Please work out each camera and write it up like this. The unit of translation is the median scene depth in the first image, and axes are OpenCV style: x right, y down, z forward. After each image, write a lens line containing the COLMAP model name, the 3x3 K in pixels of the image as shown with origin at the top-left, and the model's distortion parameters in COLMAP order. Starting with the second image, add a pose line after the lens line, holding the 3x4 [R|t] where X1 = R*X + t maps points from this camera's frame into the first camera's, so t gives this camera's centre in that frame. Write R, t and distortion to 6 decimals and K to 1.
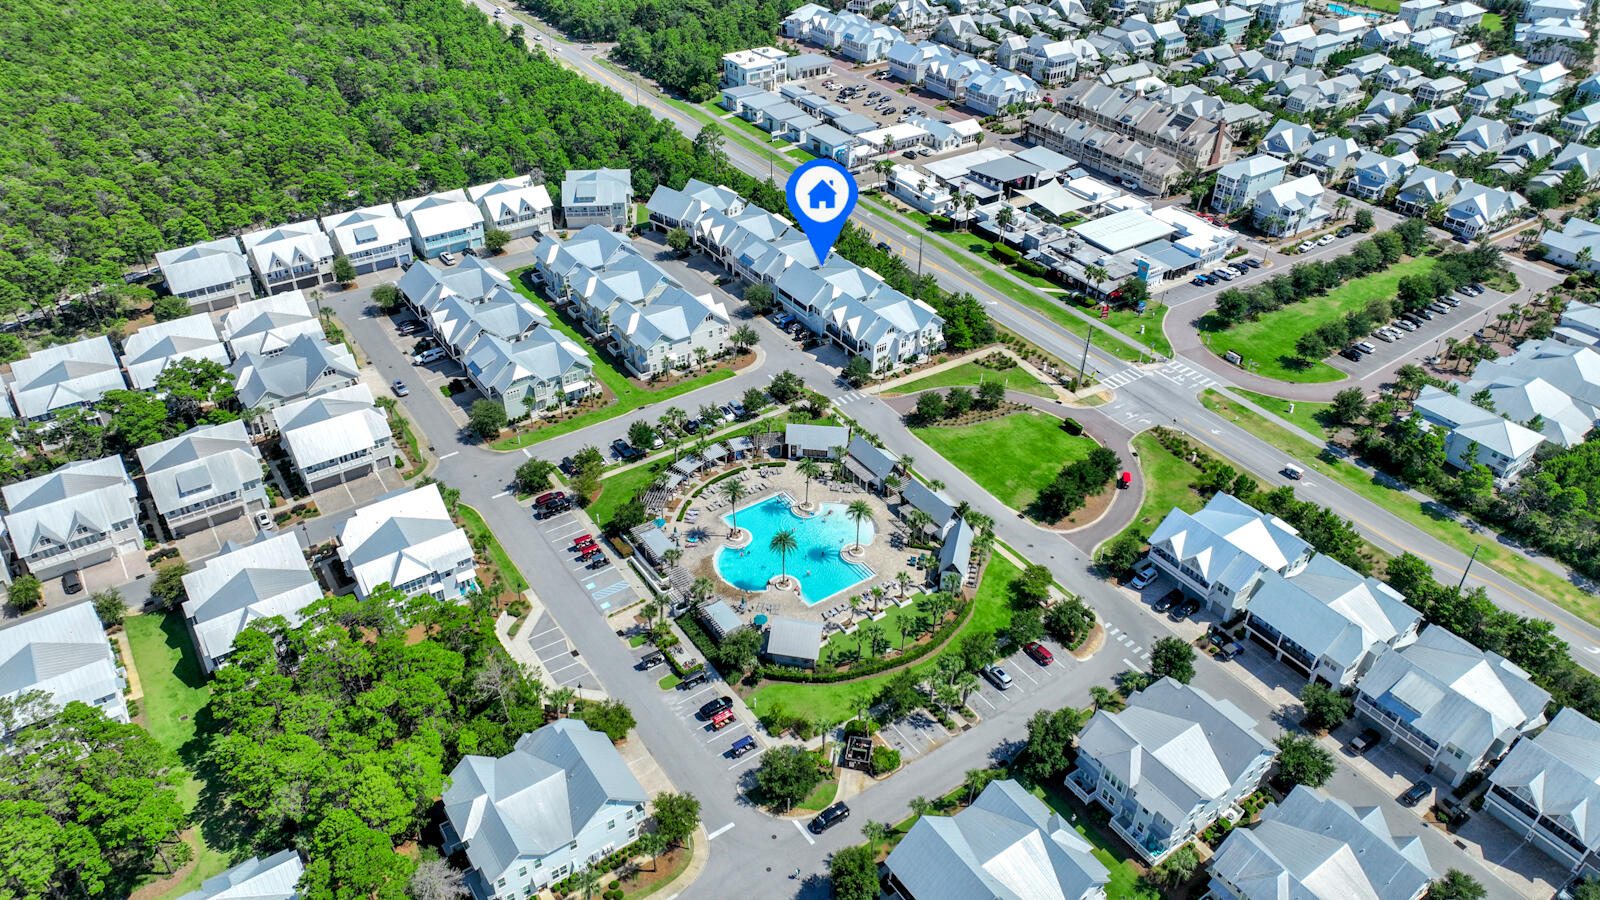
lens RADIAL K [[1080.0, 0, 800.0], [0, 1080.0, 450.0], [0, 0, 1]] dist [0.000165, 0.014217]
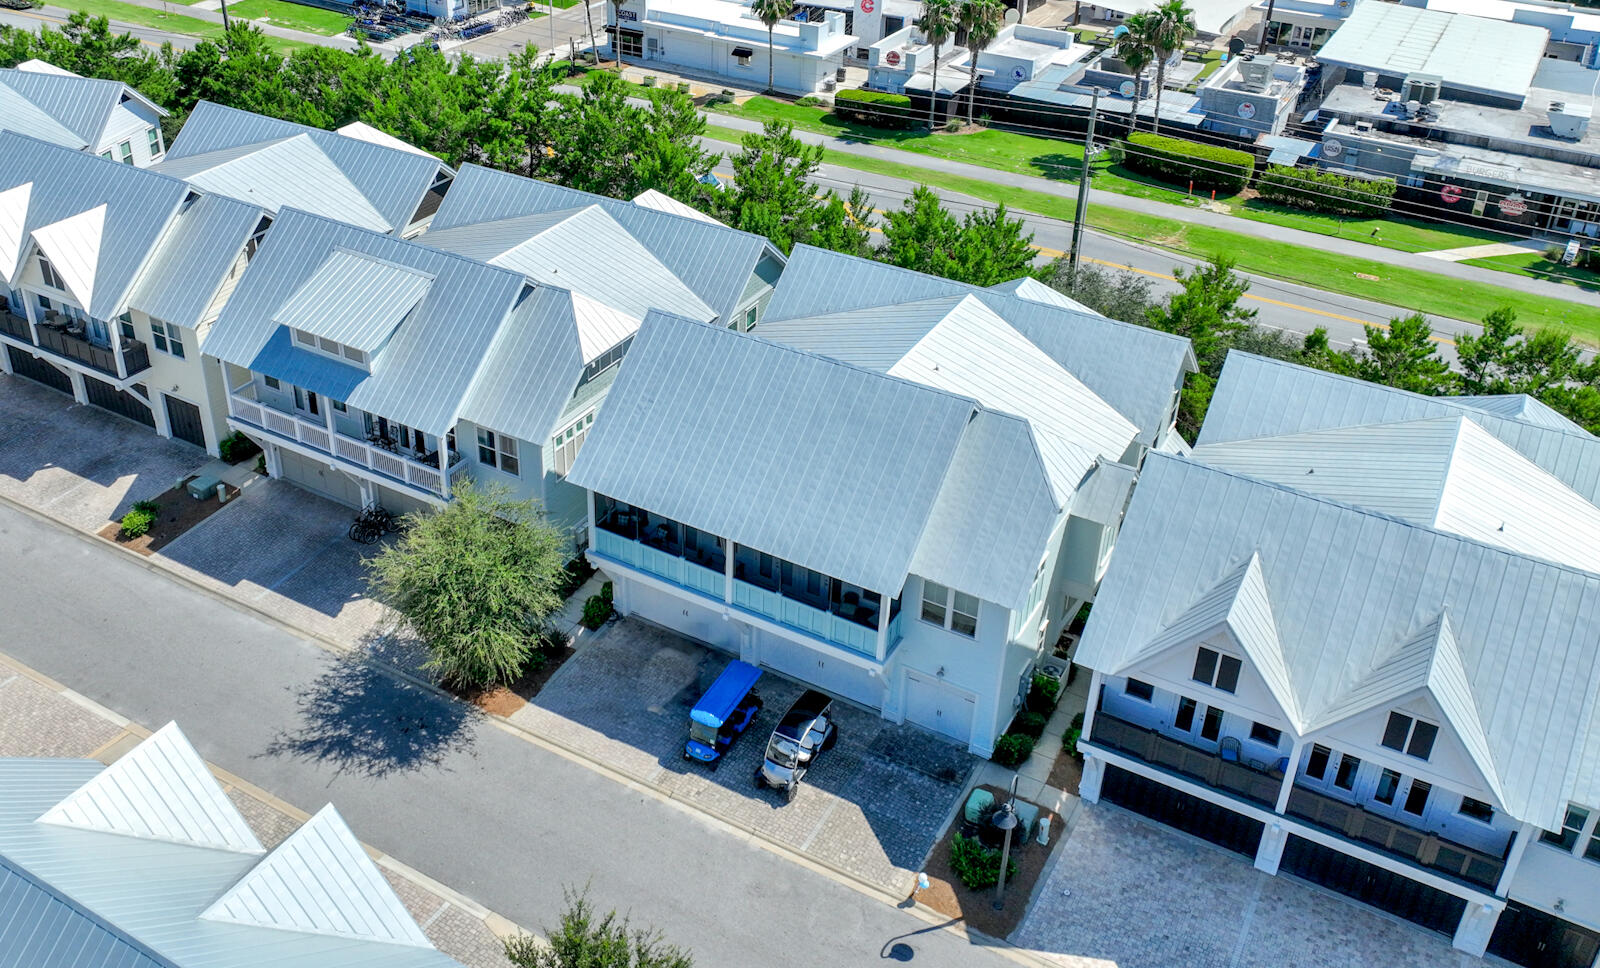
lens RADIAL K [[1373.5, 0, 737.4], [0, 1373.5, 484.0], [0, 0, 1]] dist [-0.003900, -0.002334]
pose [[0.907519, -0.225780, 0.354166, -0.065271], [0.240180, 0.970722, 0.003392, -0.136970], [-0.344563, 0.081986, 0.935176, 0.749801]]
